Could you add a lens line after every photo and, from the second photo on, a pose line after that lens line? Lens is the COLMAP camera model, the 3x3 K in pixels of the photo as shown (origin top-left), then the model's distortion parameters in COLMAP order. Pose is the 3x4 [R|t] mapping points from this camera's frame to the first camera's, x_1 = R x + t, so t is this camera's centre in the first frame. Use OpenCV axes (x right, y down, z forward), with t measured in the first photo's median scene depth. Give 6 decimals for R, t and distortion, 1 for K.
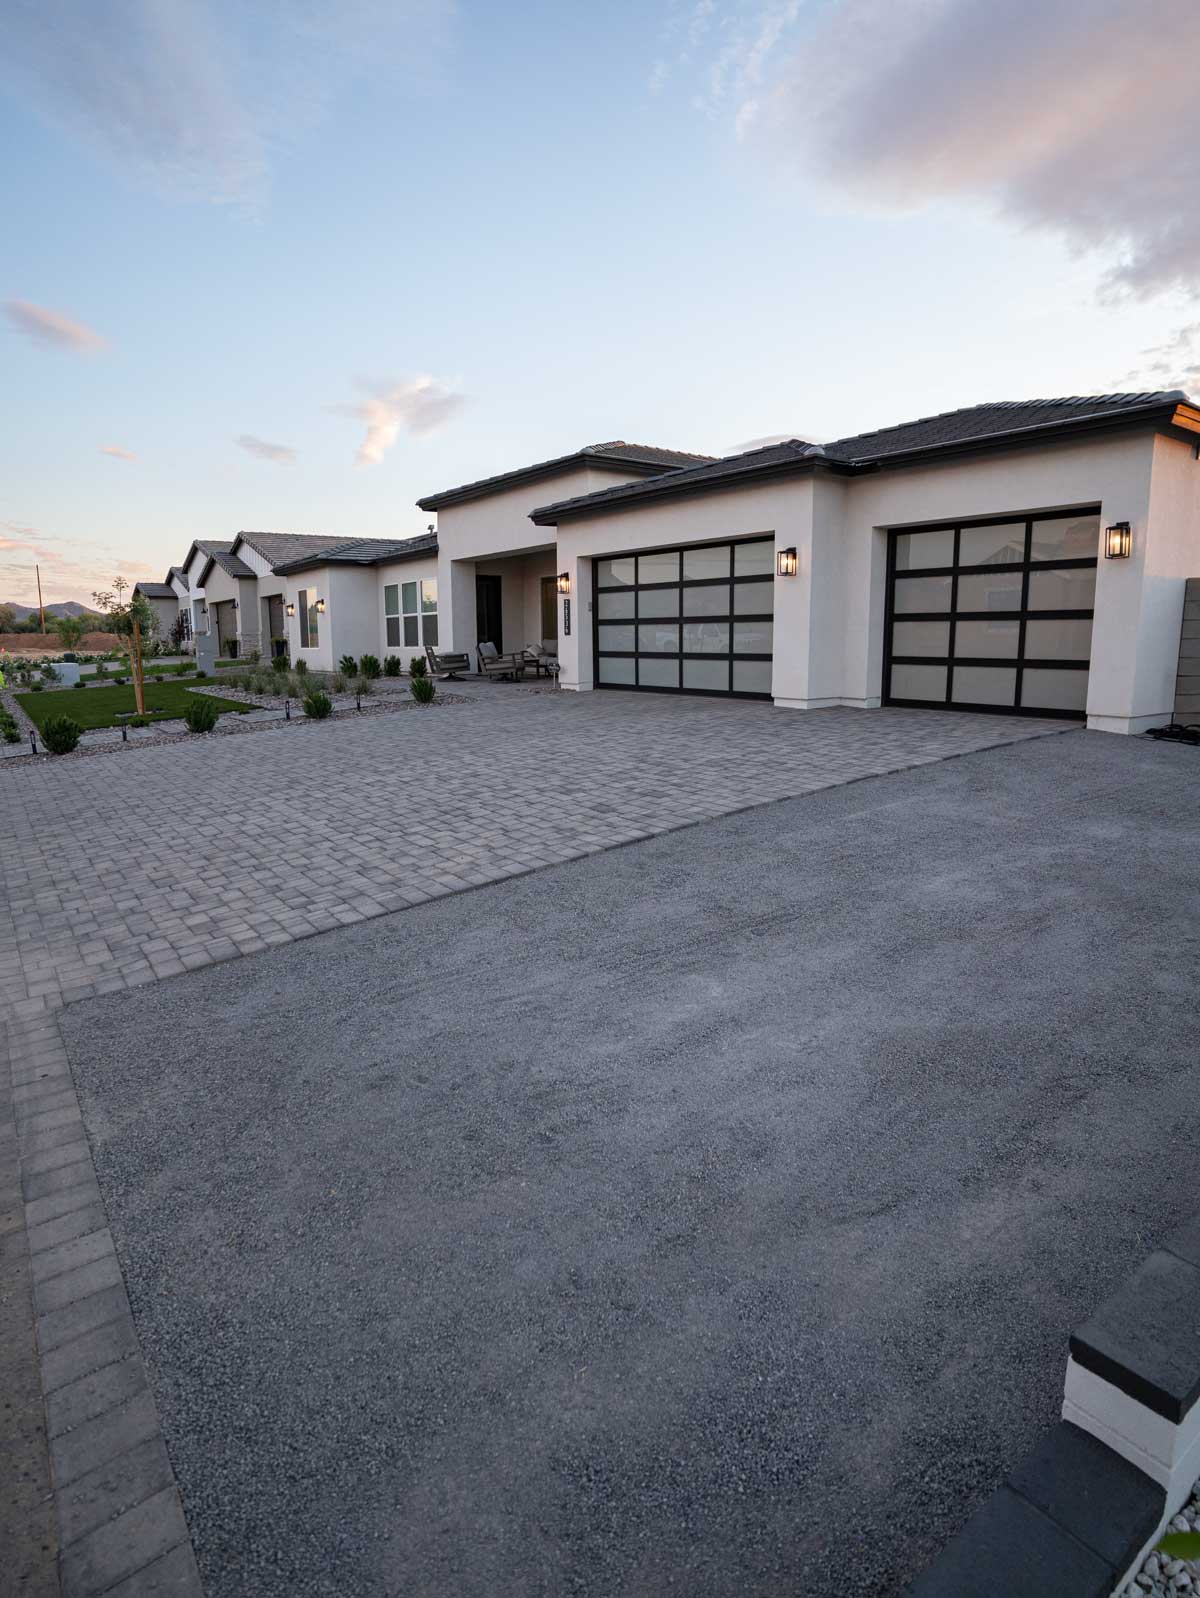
lens RADIAL K [[866.1, 0, 600.0], [0, 866.1, 799.0], [0, 0, 1]] dist [-0.076300, 0.032505]
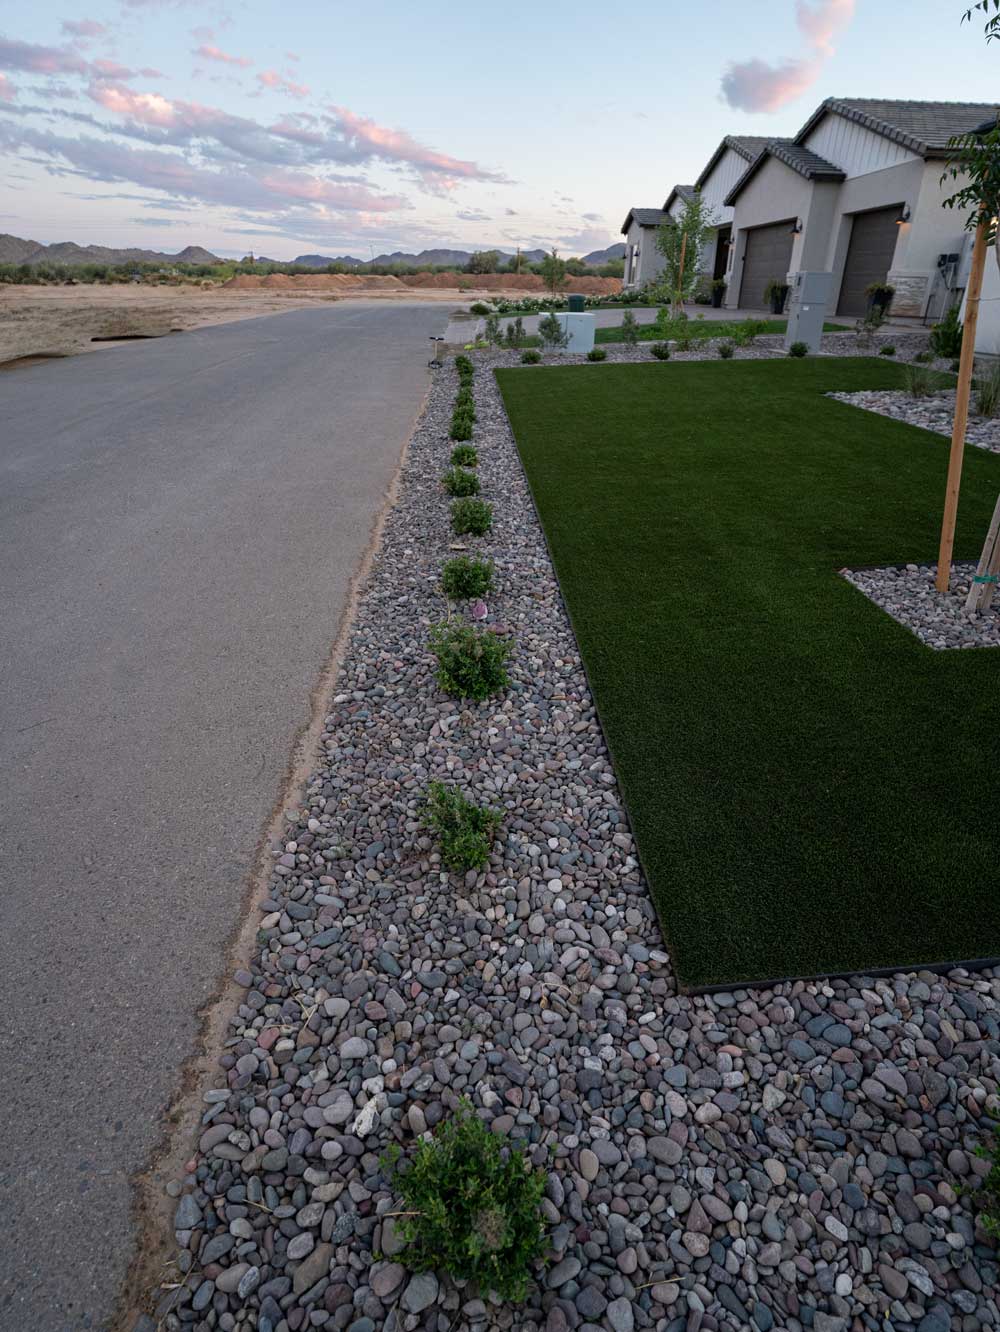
lens RADIAL K [[721.9, 0, 500.0], [0, 721.9, 666.0], [0, 0, 1]] dist [-0.076300, 0.032505]
pose [[0.827828, 0.279931, -0.486147, -0.143959], [-0.121323, 0.935430, 0.332041, -0.034409], [0.547705, -0.215892, 0.808338, 0.202293]]
